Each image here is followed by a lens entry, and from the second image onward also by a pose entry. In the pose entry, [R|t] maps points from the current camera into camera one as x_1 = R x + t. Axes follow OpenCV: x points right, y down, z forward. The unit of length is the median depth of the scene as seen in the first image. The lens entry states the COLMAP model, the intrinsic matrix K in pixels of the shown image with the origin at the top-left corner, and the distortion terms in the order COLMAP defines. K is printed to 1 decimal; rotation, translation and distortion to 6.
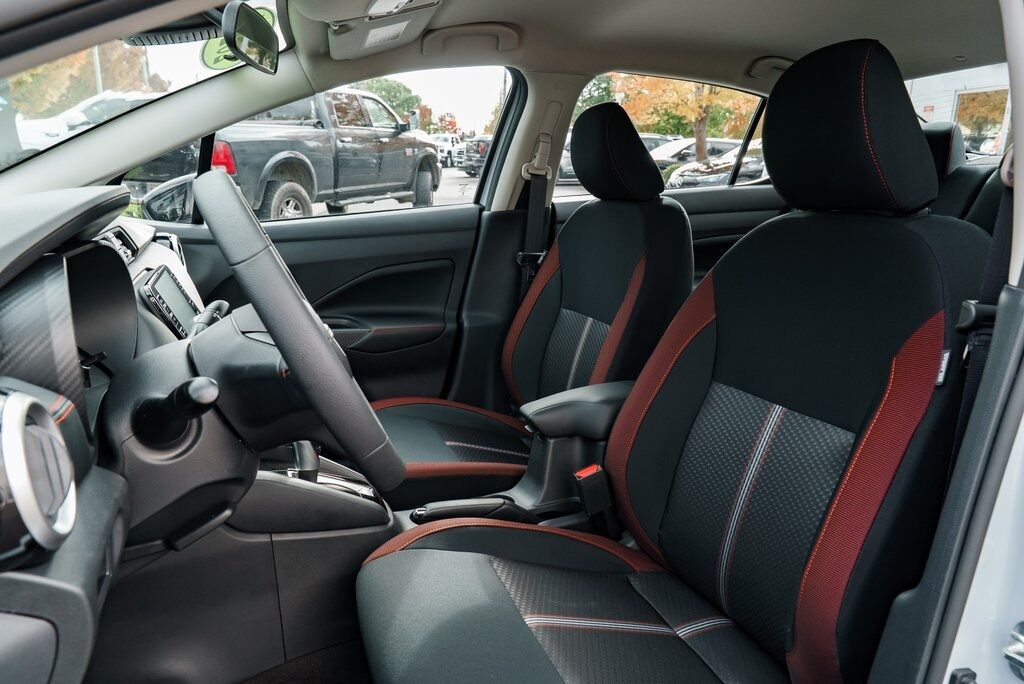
lens RADIAL K [[699.3, 0, 502.8], [0, 699.3, 340.1], [0, 0, 1]] dist [-0.023441, 0.014996]
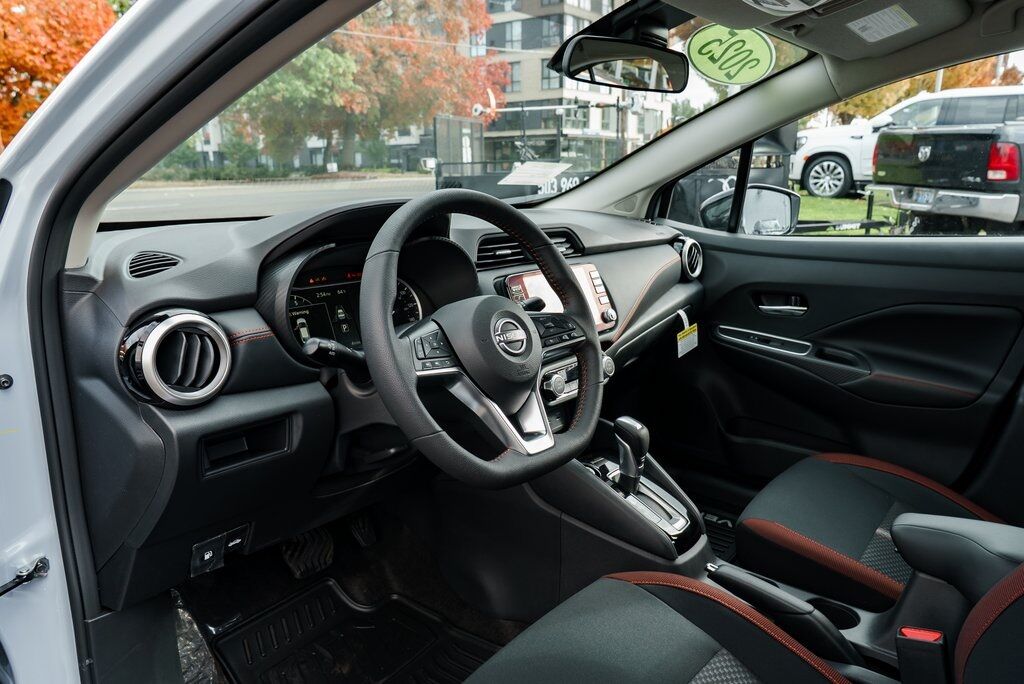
lens RADIAL K [[699.3, 0, 518.7], [0, 699.3, 352.9], [0, 0, 1]] dist [-0.023441, 0.014996]
pose [[0.504451, 0.224345, -0.833785, 0.057458], [-0.211216, 0.968380, 0.132772, -0.011695], [0.837208, 0.109131, 0.535886, 0.034837]]
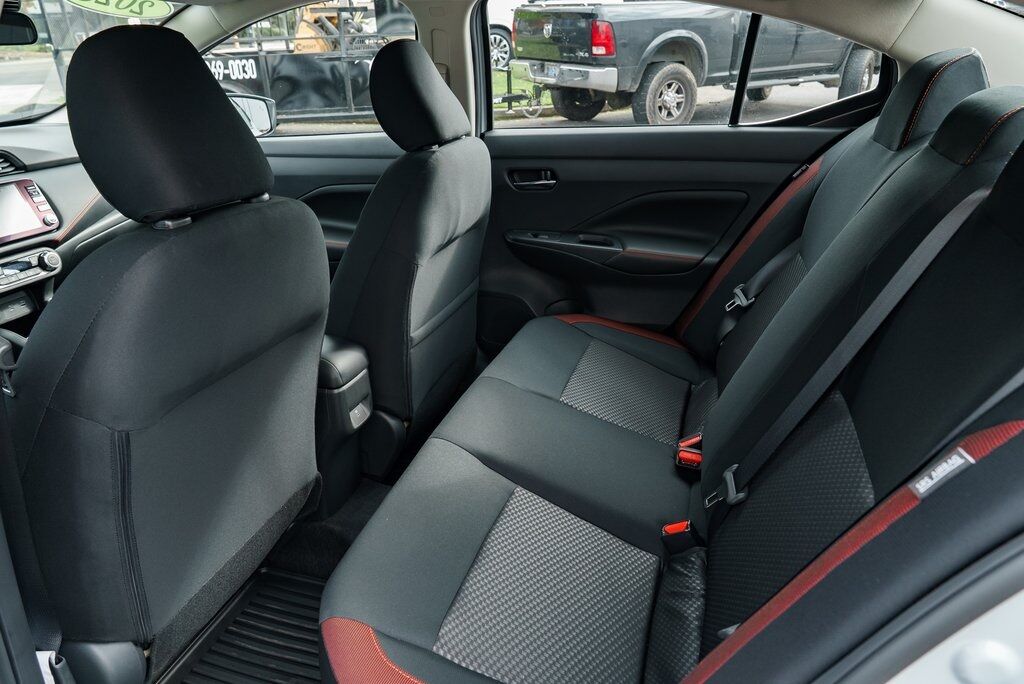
lens RADIAL K [[699.3, 0, 507.6], [0, 699.3, 343.3], [0, 0, 1]] dist [-0.023441, 0.014996]
pose [[0.780192, 0.248411, -0.574101, 0.150113], [-0.143178, 0.964320, 0.222680, -0.030230], [0.608934, -0.091535, 0.787922, 0.053531]]
